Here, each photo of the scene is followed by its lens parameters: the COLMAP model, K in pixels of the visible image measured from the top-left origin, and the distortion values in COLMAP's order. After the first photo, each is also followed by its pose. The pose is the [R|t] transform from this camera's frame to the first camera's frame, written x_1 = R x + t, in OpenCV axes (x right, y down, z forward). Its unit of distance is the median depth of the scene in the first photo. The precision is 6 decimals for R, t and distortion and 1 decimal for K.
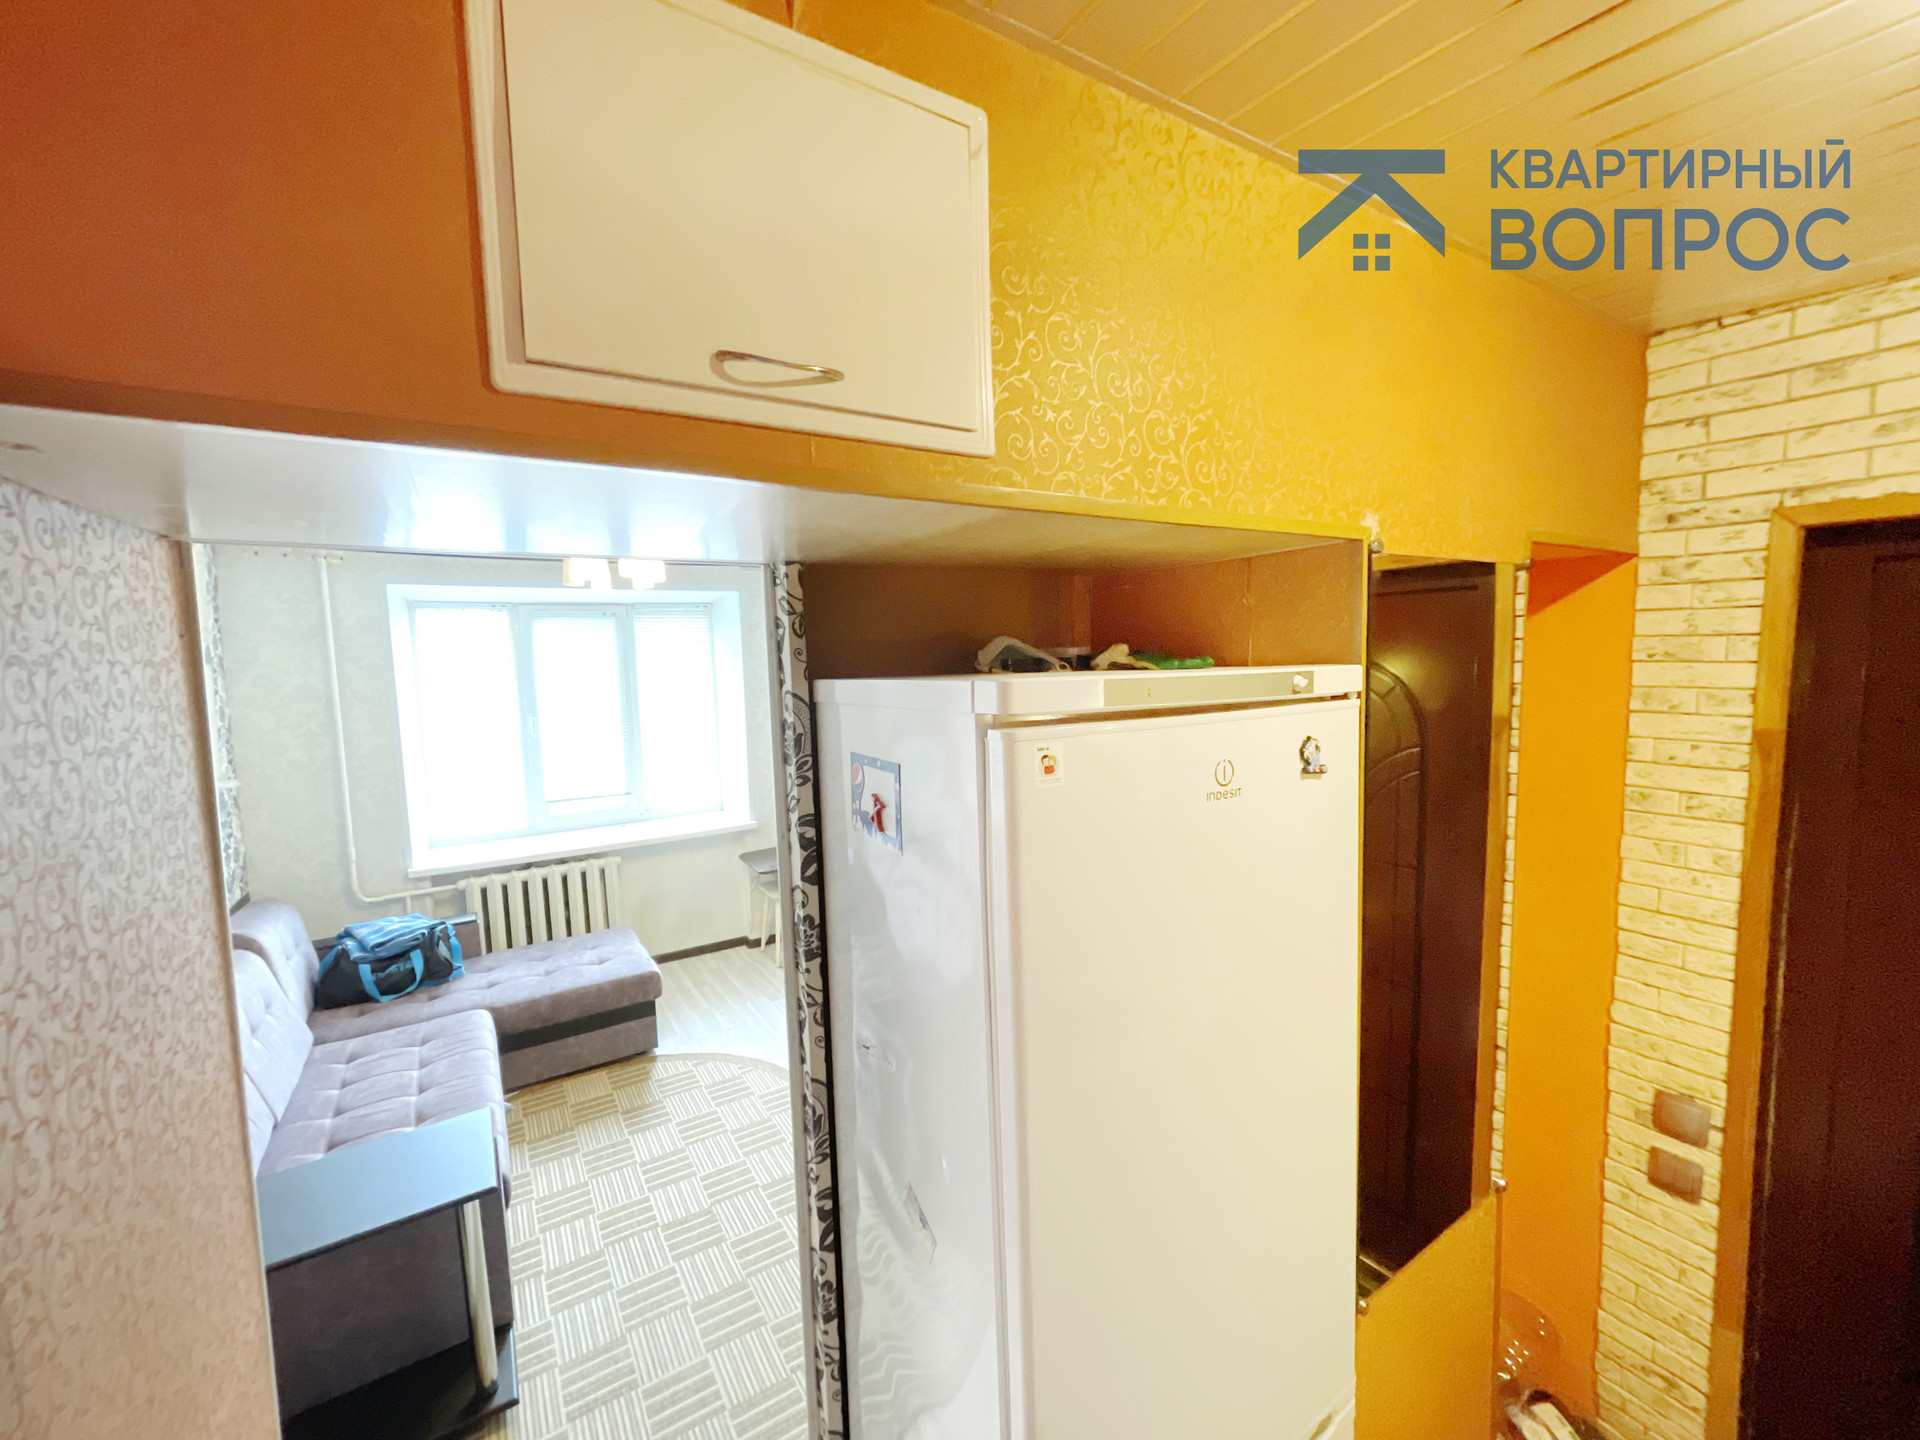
lens RADIAL K [[772.4, 0, 962.1], [0, 772.4, 718.8], [0, 0, 1]] dist [-0.001048, -0.000032]
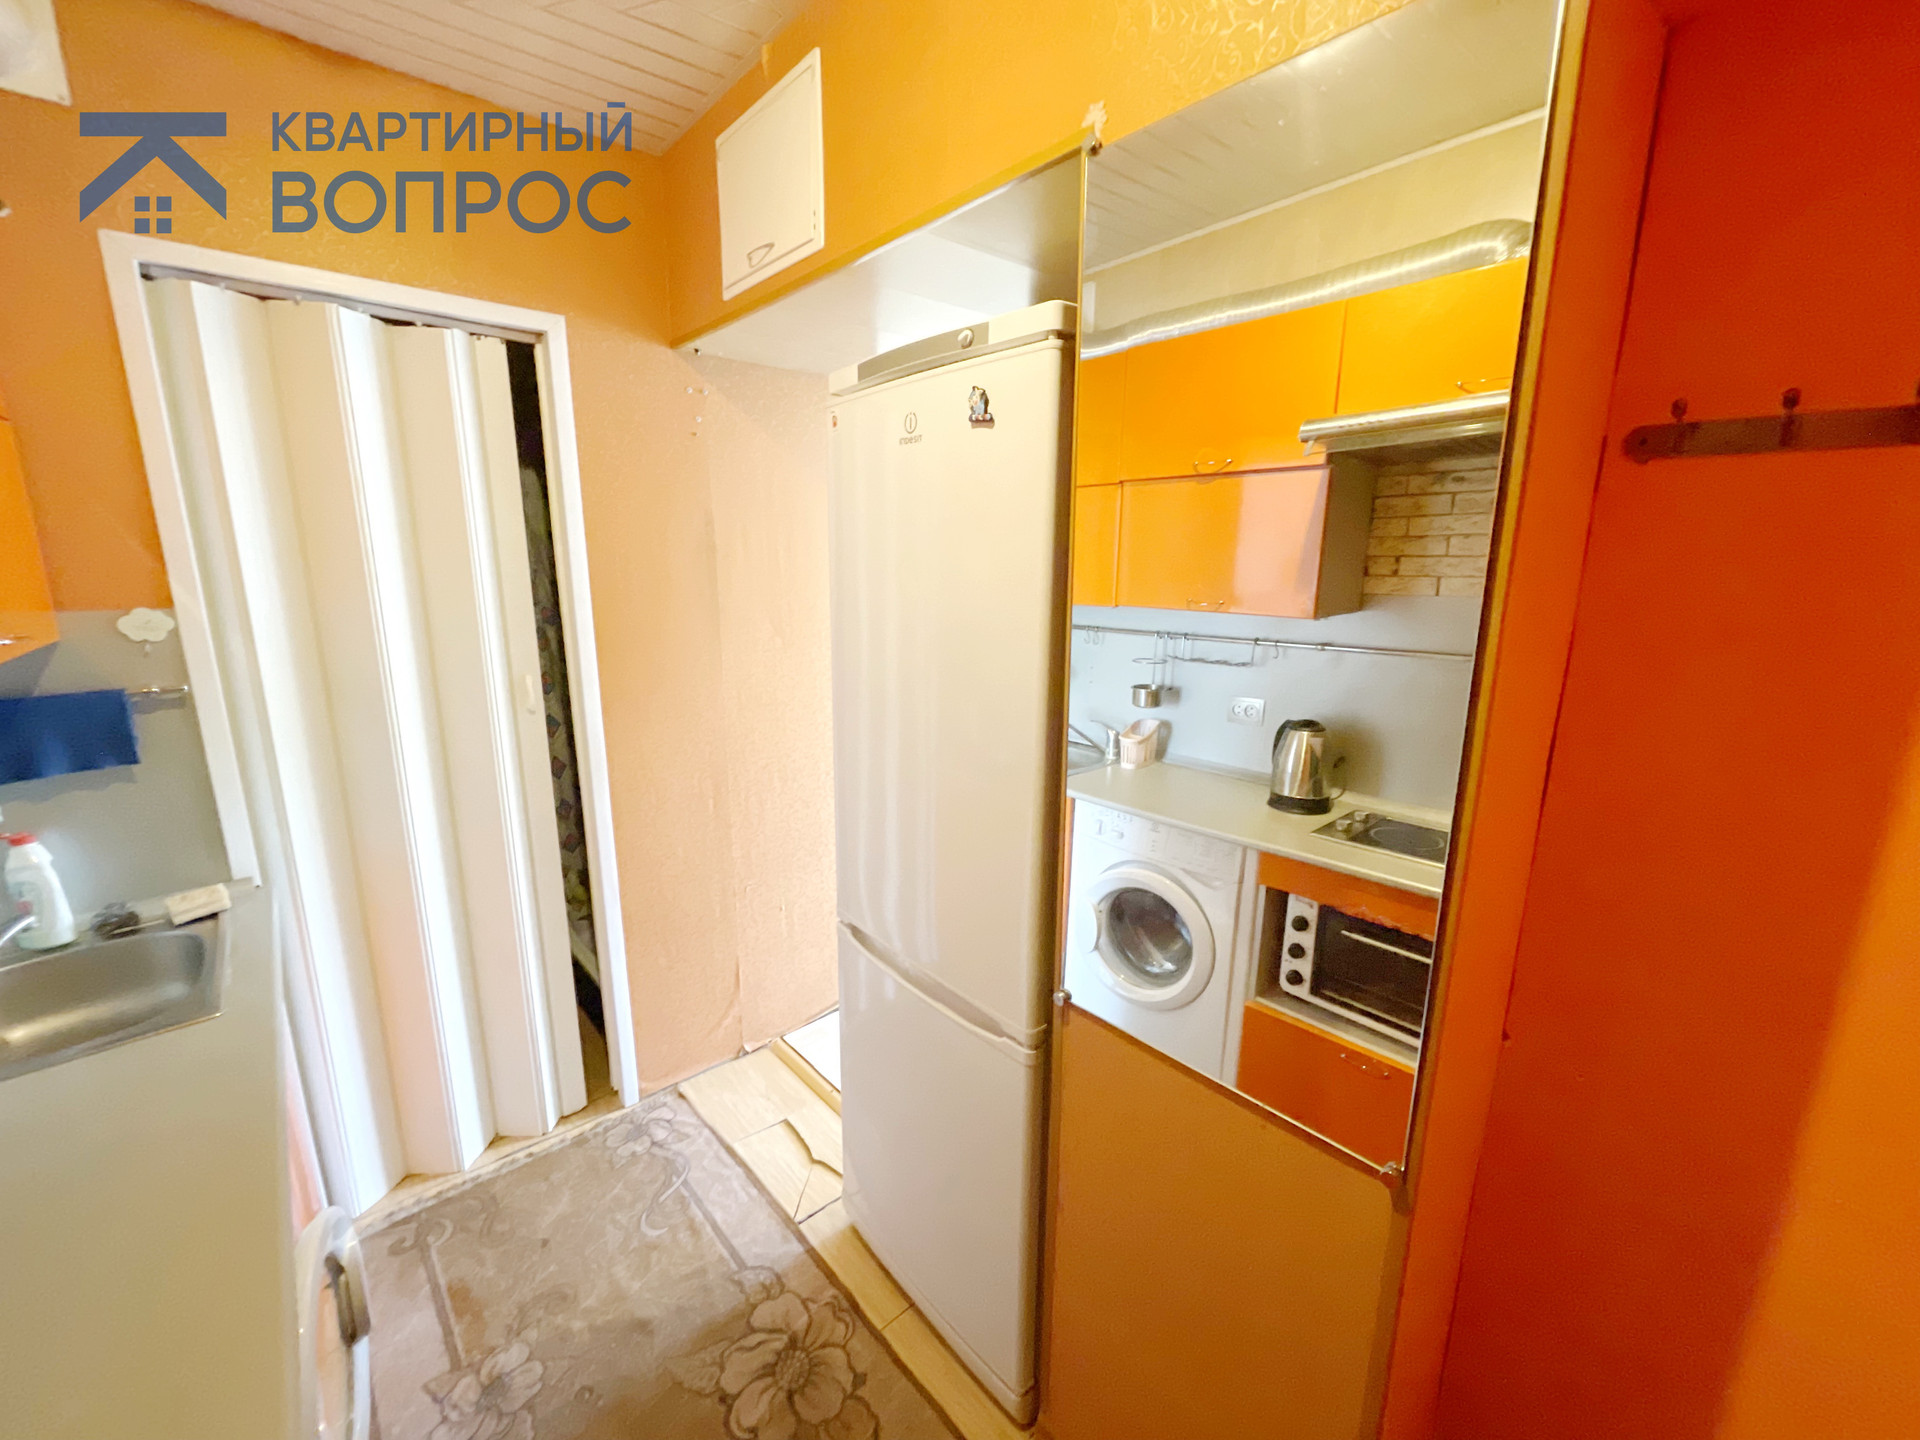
lens RADIAL K [[774.3, 0, 960.0], [0, 774.3, 720.0], [0, 0, 1]] dist [-0.000473, 0.000479]
pose [[0.152297, 0.236876, -0.959529, 1.075032], [-0.090735, 0.970105, 0.225085, 0.158032], [0.984161, 0.052783, 0.169237, 0.529543]]
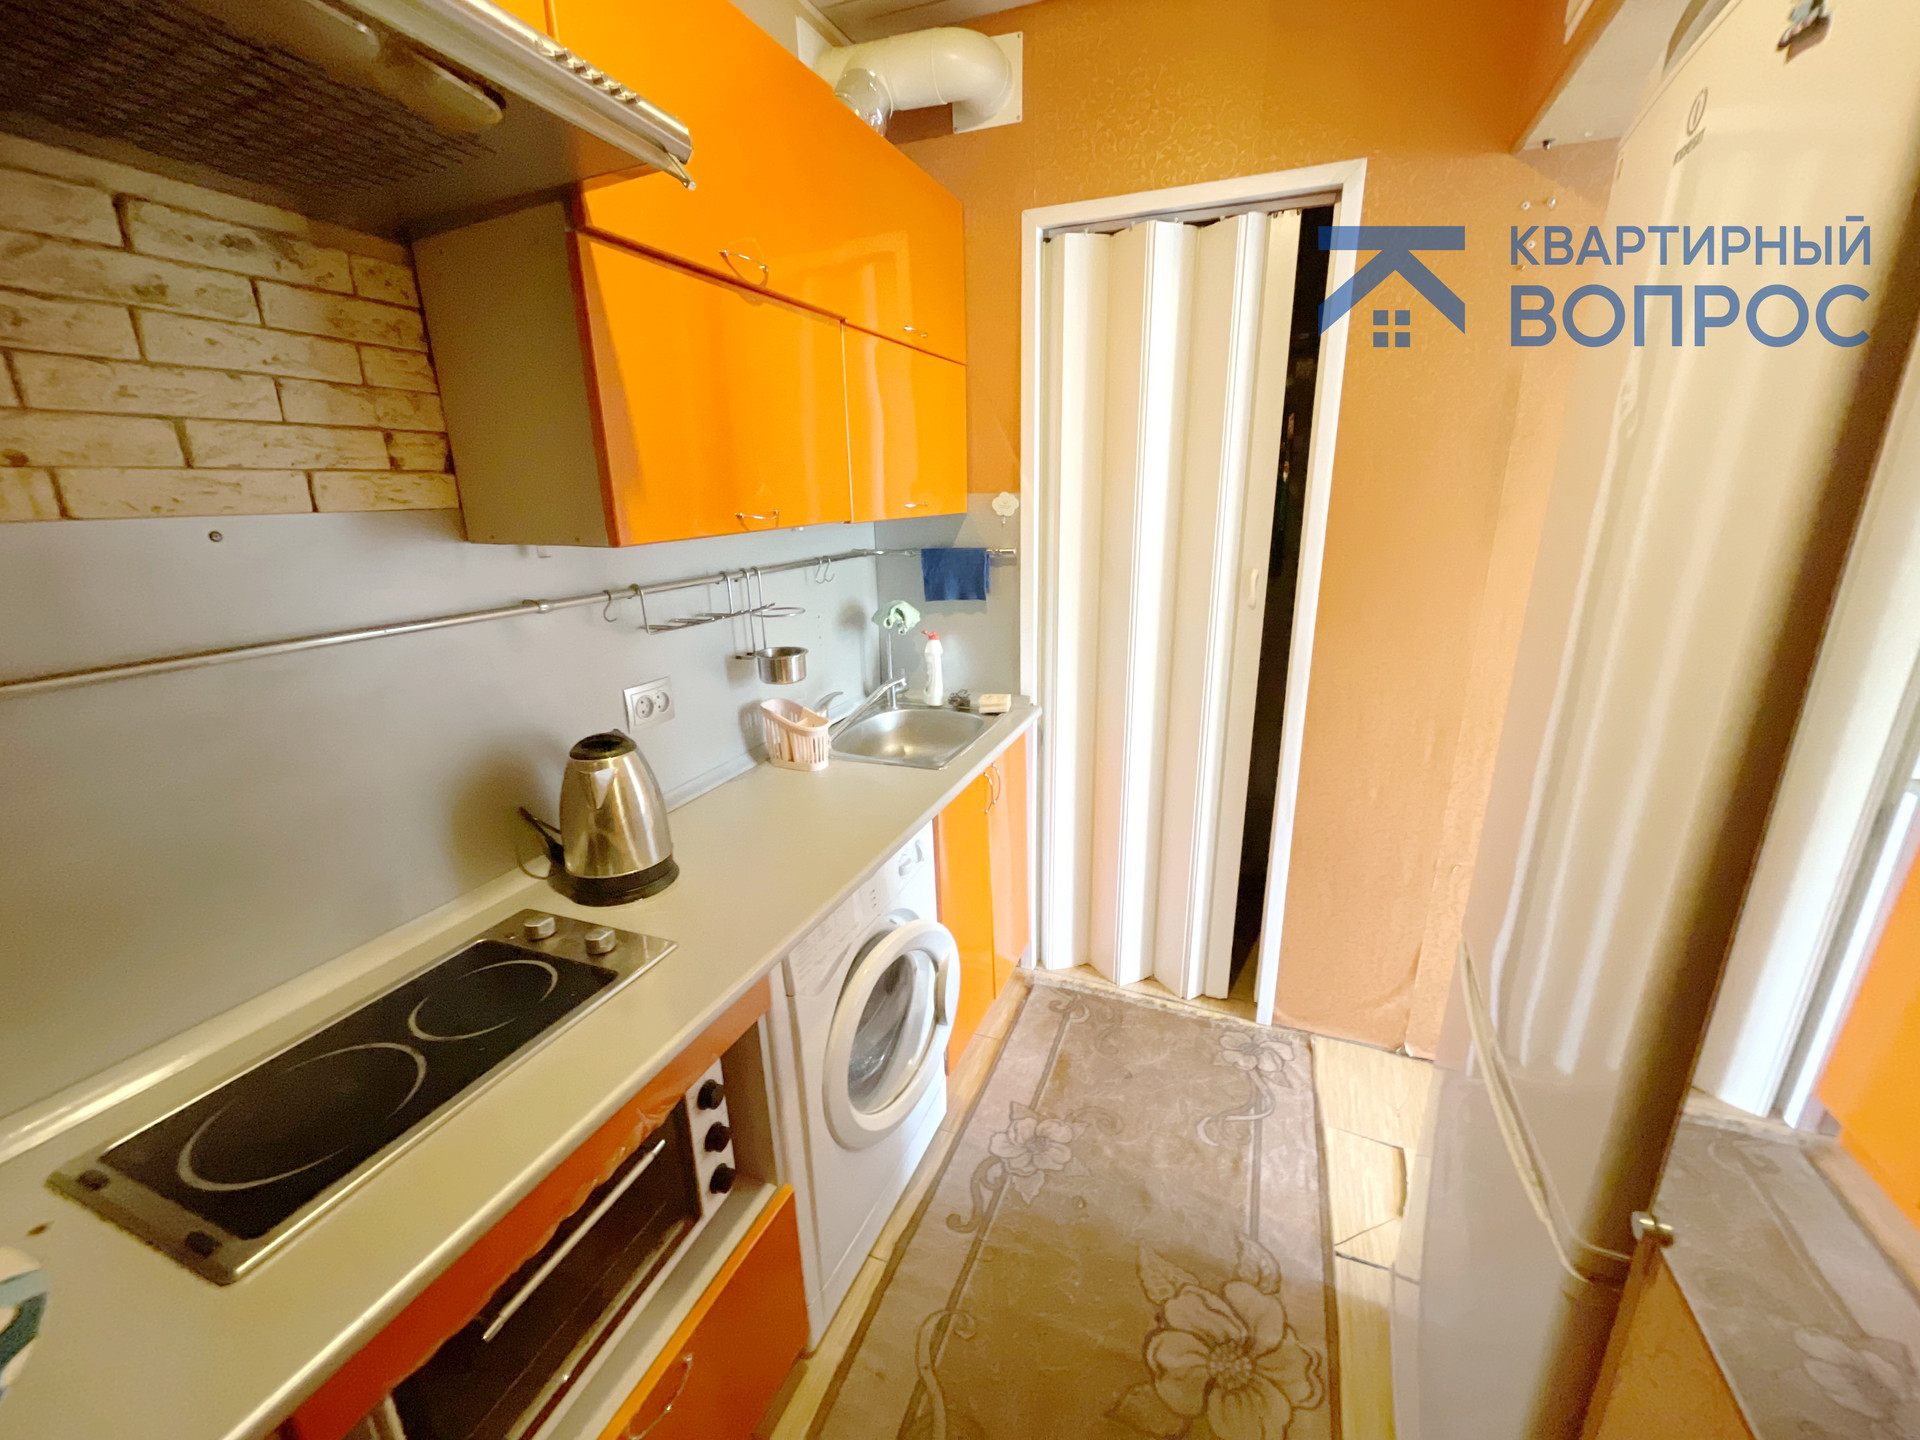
lens RADIAL K [[772.4, 0, 962.1], [0, 772.4, 718.8], [0, 0, 1]] dist [-0.001048, -0.000032]
pose [[-0.814702, 0.206327, -0.541932, 0.862308], [-0.006086, 0.931464, 0.363782, 0.206574], [0.579849, 0.299672, -0.757610, 0.791791]]
